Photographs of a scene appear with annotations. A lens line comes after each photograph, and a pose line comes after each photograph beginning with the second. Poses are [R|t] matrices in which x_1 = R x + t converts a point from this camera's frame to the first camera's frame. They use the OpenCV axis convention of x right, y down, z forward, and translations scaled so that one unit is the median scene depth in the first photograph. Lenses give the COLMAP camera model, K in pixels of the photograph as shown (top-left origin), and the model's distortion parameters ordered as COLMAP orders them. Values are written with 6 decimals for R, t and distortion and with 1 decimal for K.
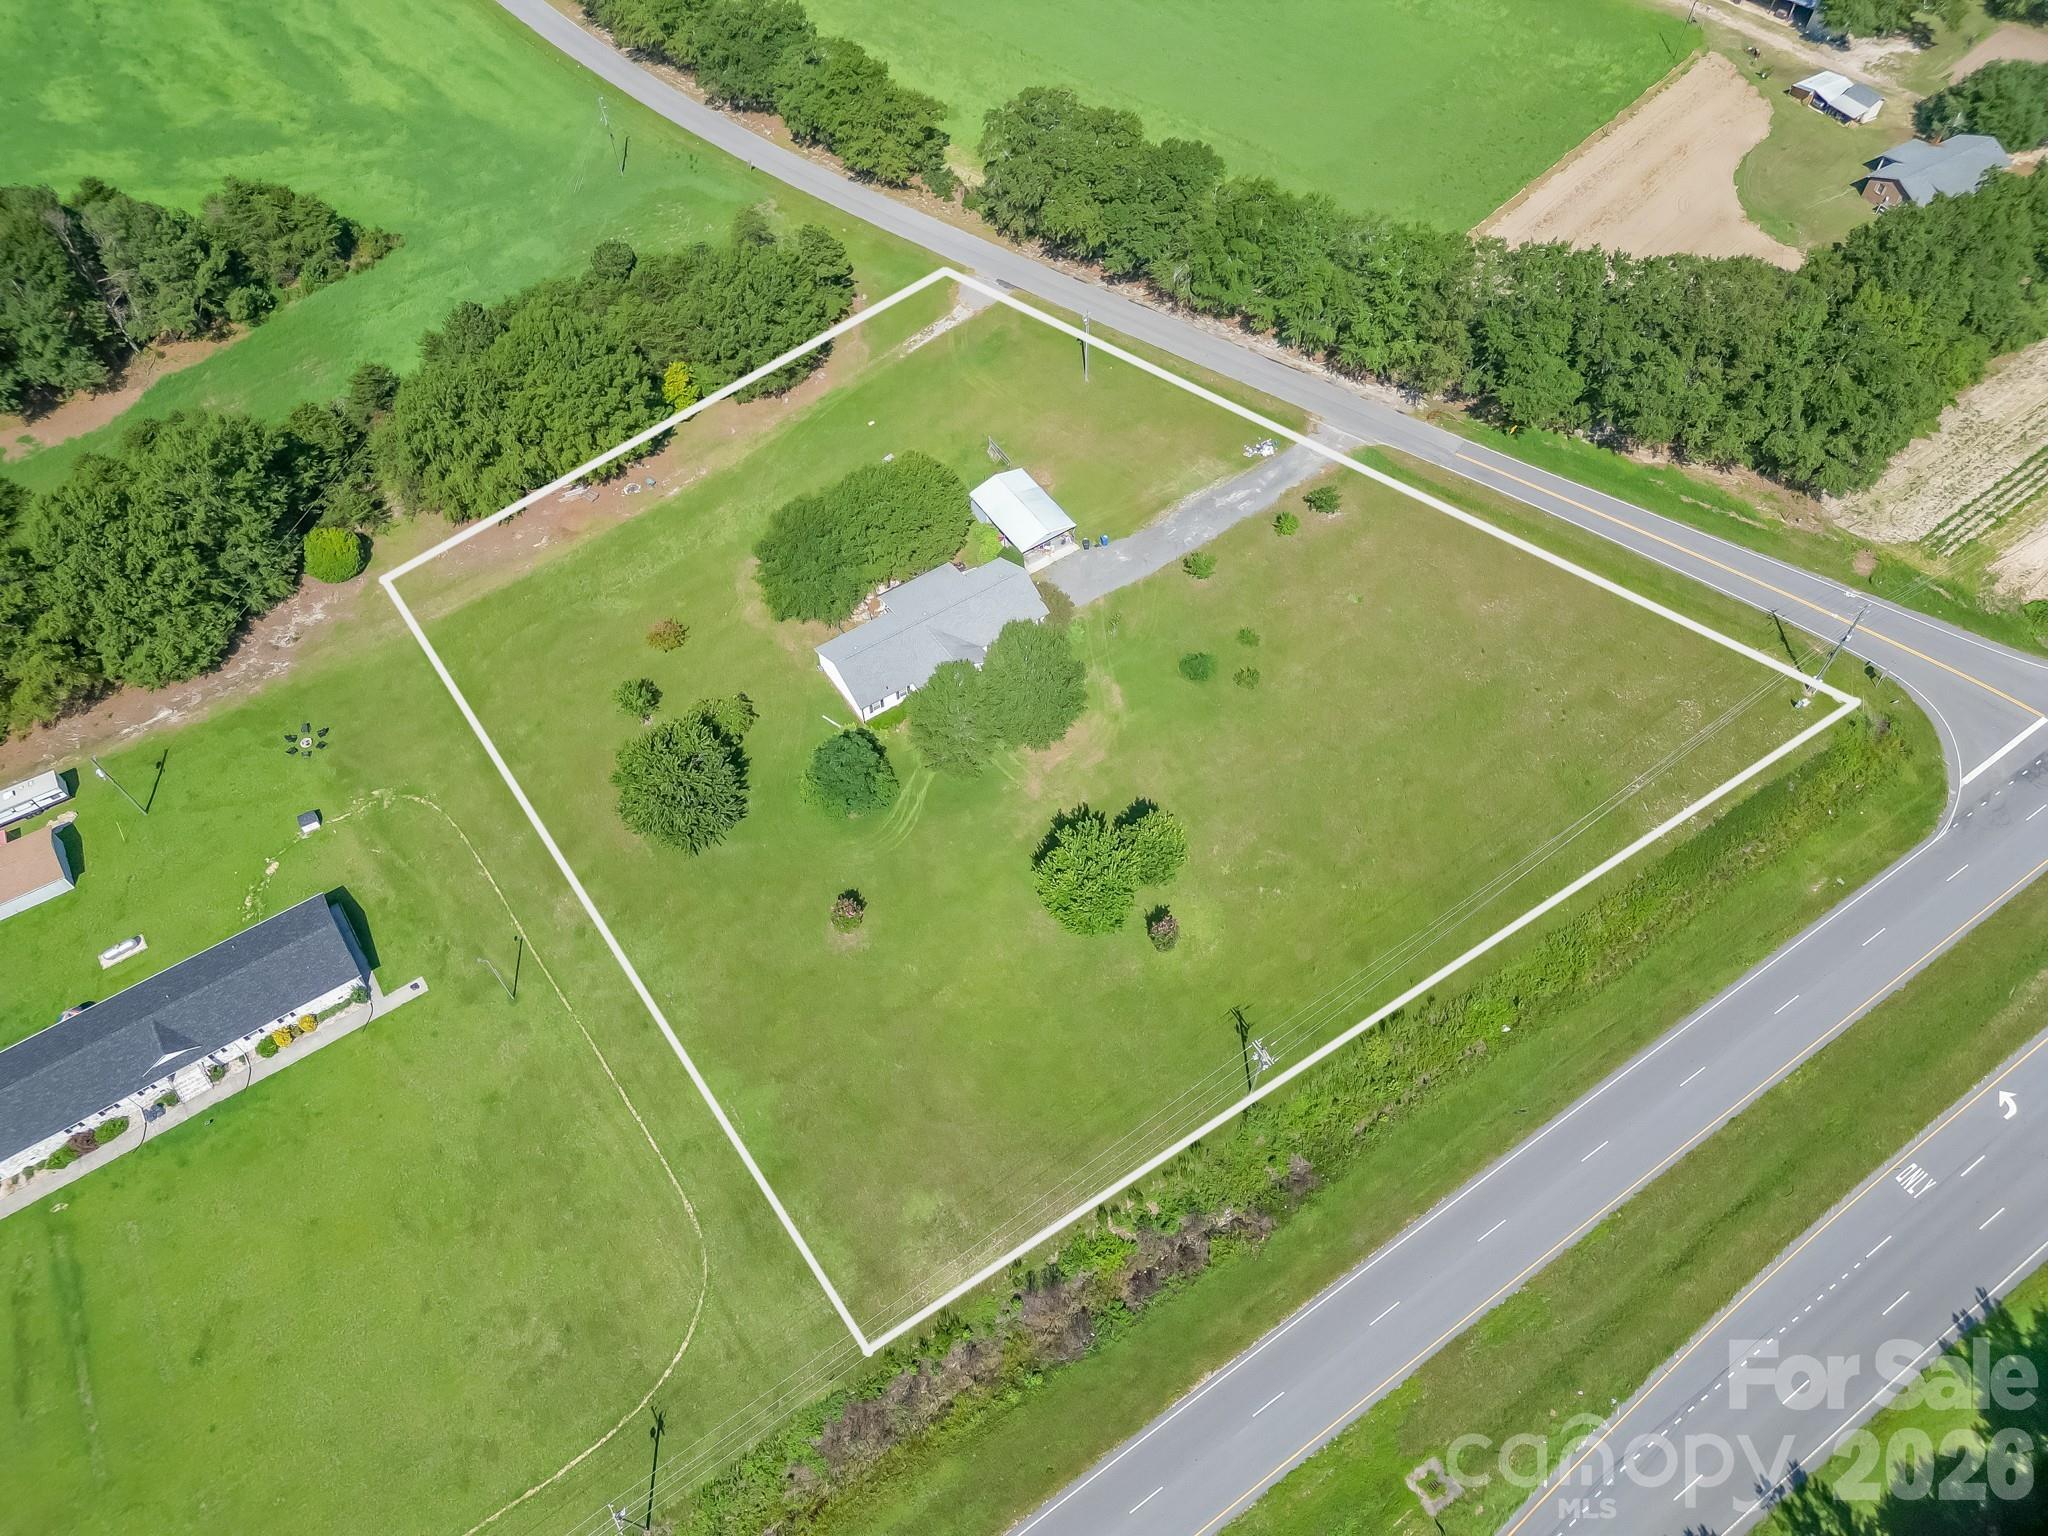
lens RADIAL K [[1432.5, 0, 1021.2], [0, 1432.5, 767.9], [0, 0, 1]] dist [0.060963, -0.053774]
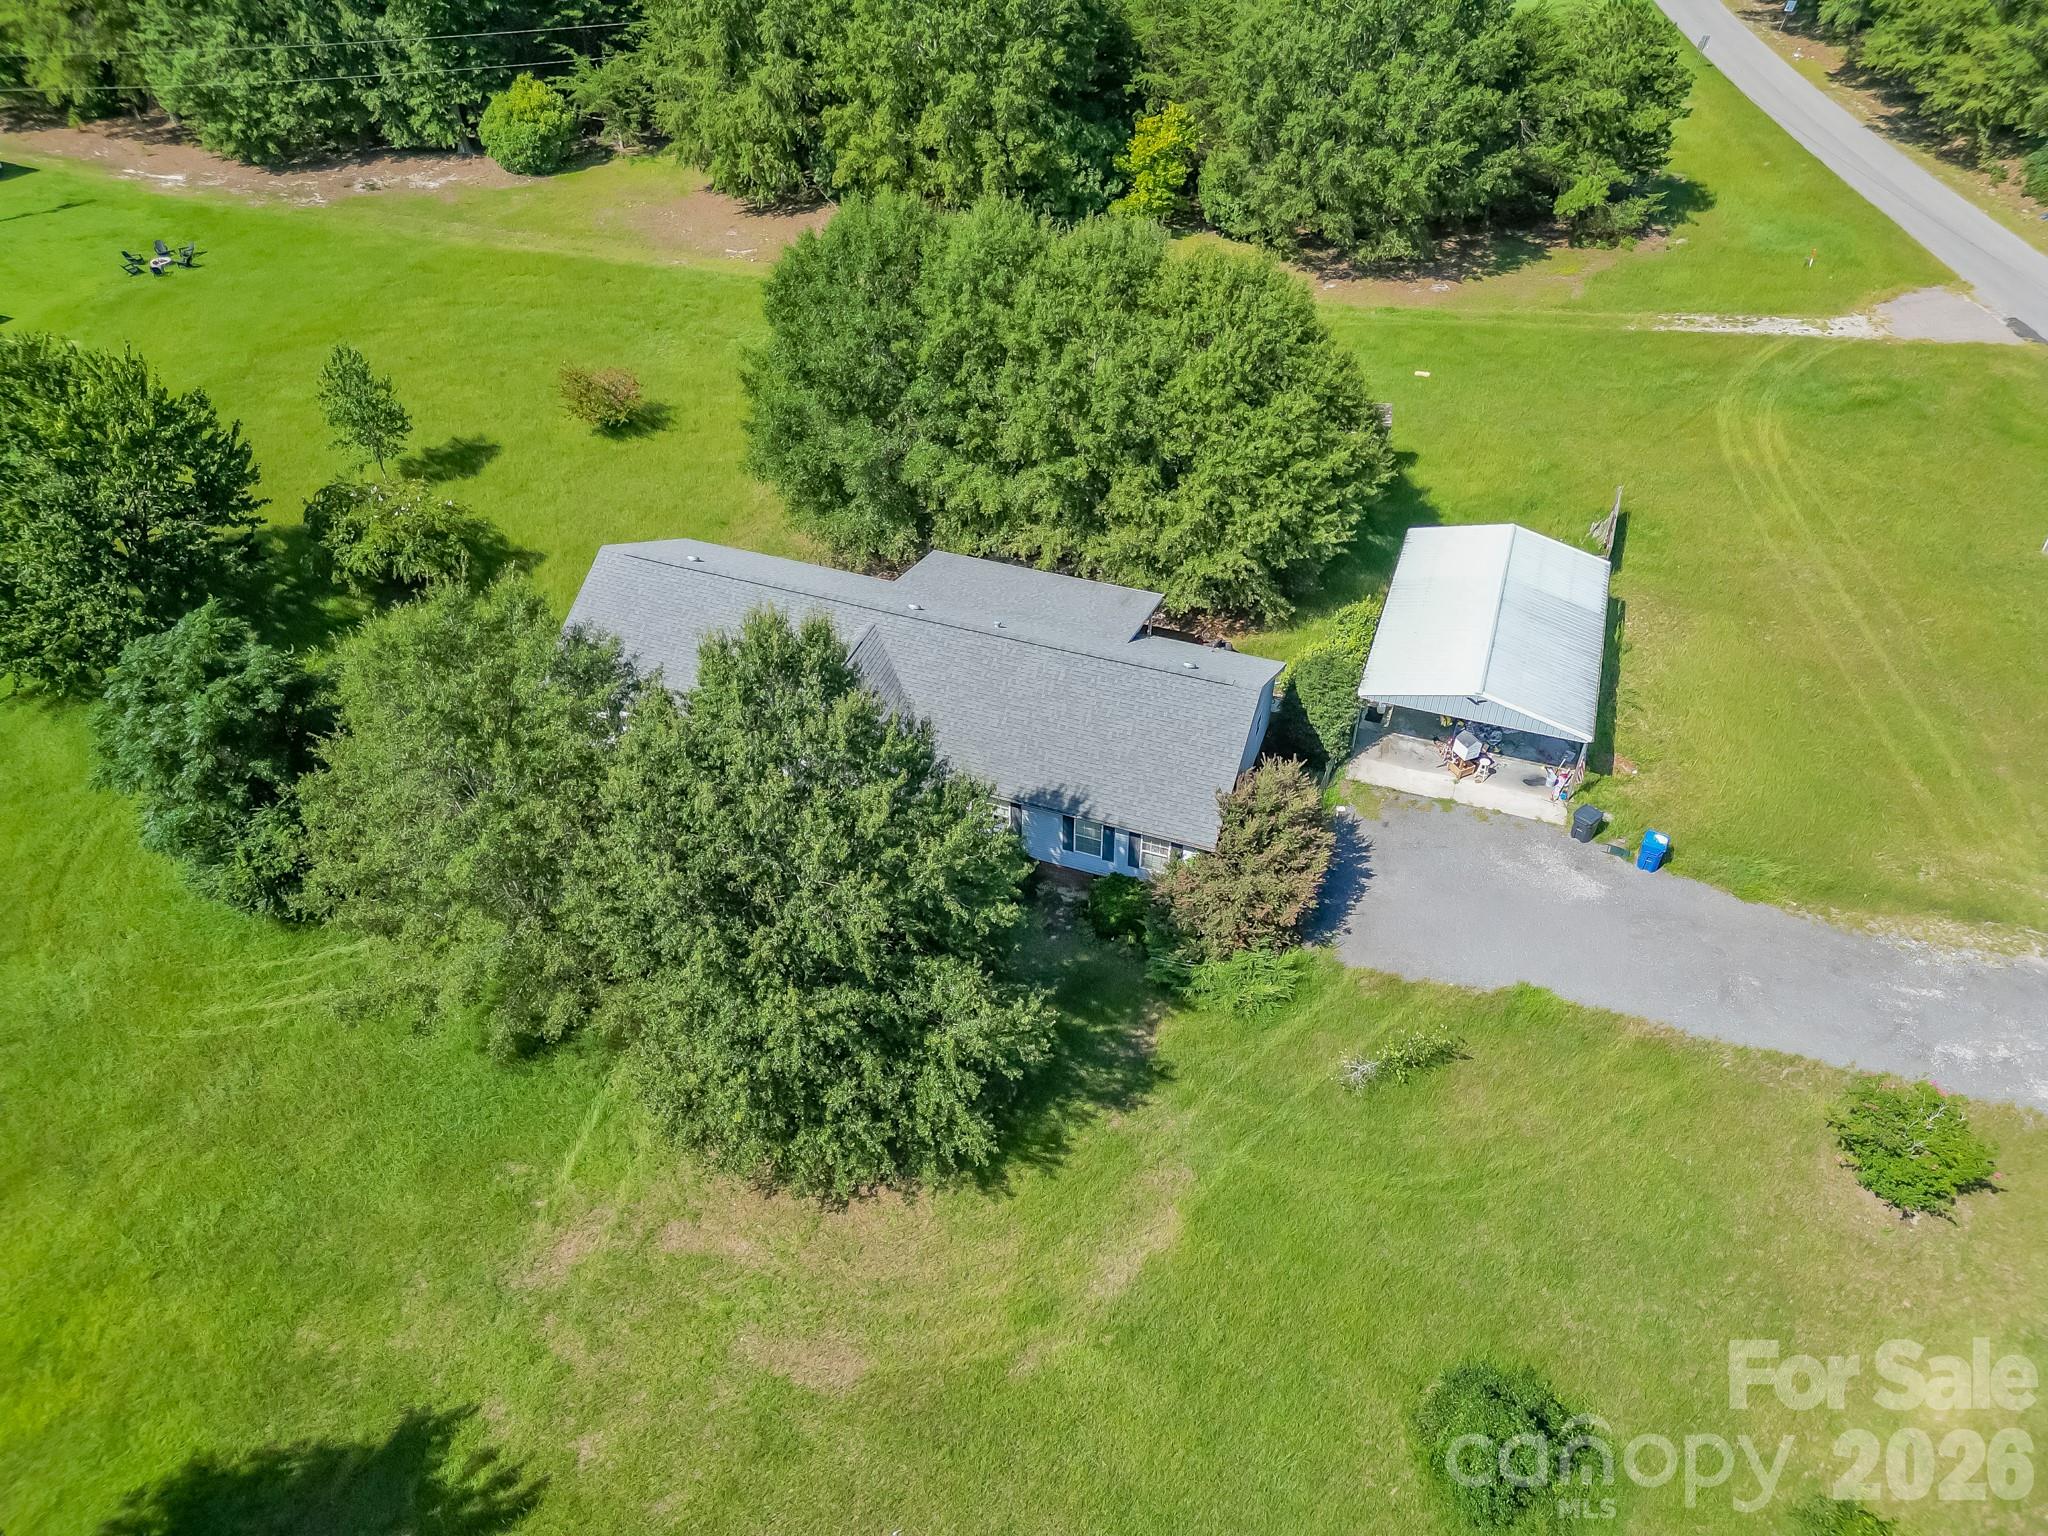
lens RADIAL K [[1432.5, 0, 1021.2], [0, 1432.5, 767.9], [0, 0, 1]] dist [0.060963, -0.053774]
pose [[0.589981, 0.537191, -0.602784, 0.165092], [-0.661673, 0.749517, 0.020338, -0.108824], [0.462722, 0.386847, 0.797645, 0.811993]]
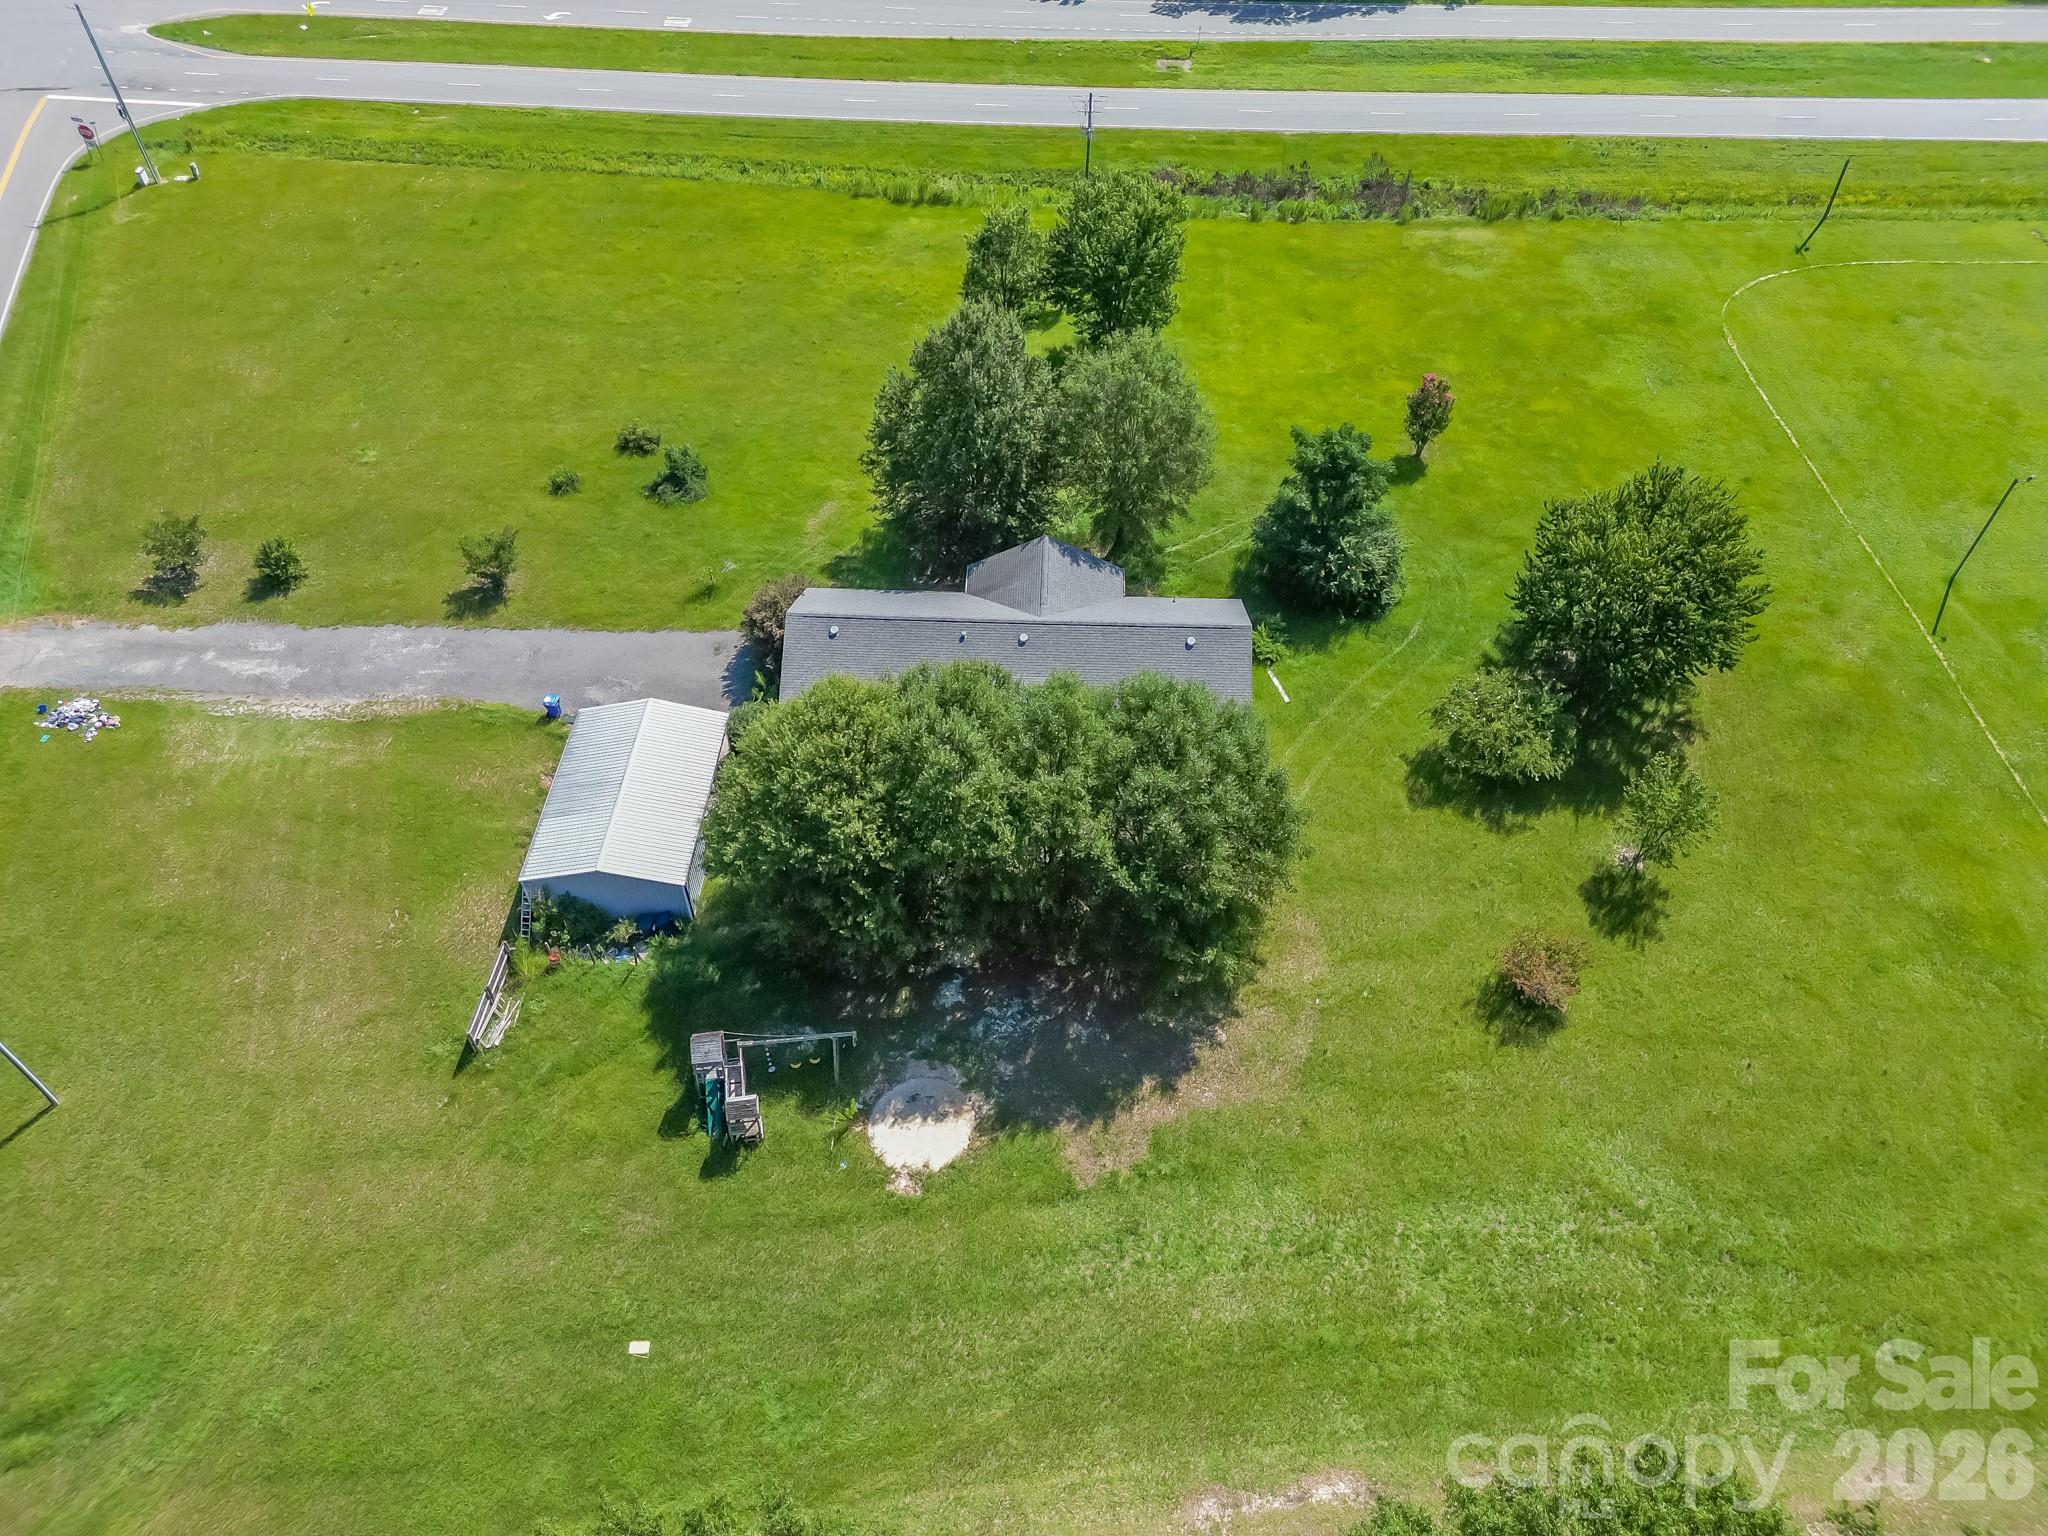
lens RADIAL K [[1432.5, 0, 1021.2], [0, 1432.5, 767.9], [0, 0, 1]] dist [0.060963, -0.053774]
pose [[-0.807529, -0.419265, 0.414866, -0.297637], [0.491283, -0.088877, 0.866454, -0.552262], [-0.326402, 0.903503, 0.277749, 0.954348]]
